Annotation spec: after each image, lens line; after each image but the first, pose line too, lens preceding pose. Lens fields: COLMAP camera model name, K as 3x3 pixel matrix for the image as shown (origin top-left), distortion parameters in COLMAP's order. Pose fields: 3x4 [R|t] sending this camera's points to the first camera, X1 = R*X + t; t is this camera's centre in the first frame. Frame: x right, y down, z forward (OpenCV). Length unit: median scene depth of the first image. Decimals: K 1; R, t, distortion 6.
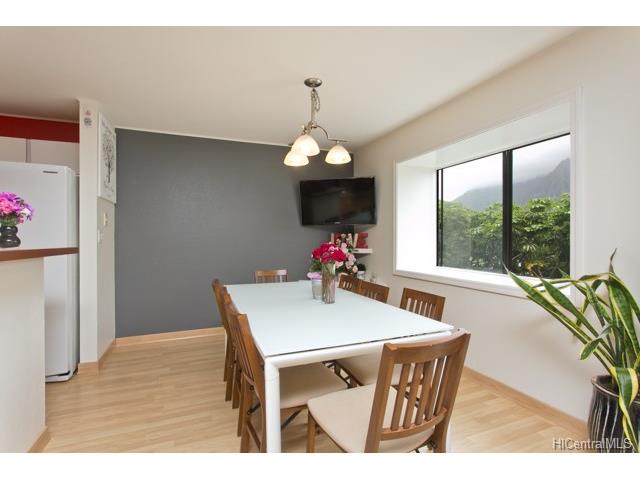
lens RADIAL K [[313.4, 0, 320.6], [0, 313.4, 238.3], [0, 0, 1]] dist [-0.010092, -0.000157]
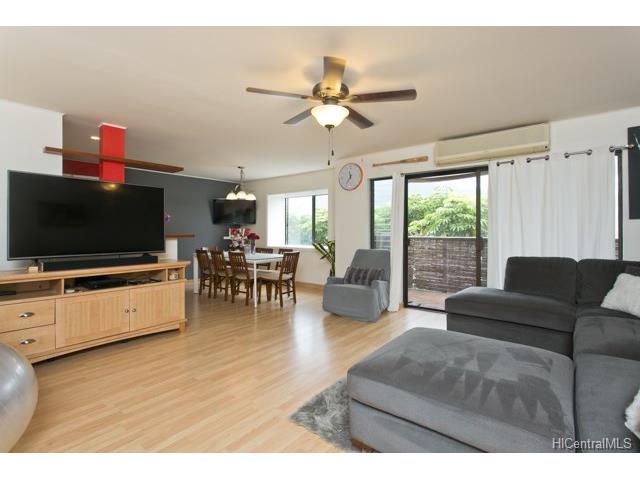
lens RADIAL K [[313.4, 0, 322.4], [0, 313.4, 237.1], [0, 0, 1]] dist [-0.010092, -0.000157]
pose [[0.868516, -0.005166, 0.495634, -0.420382], [-0.005057, 0.999801, 0.019283, -0.001499], [-0.495635, -0.019254, 0.868317, -0.878716]]
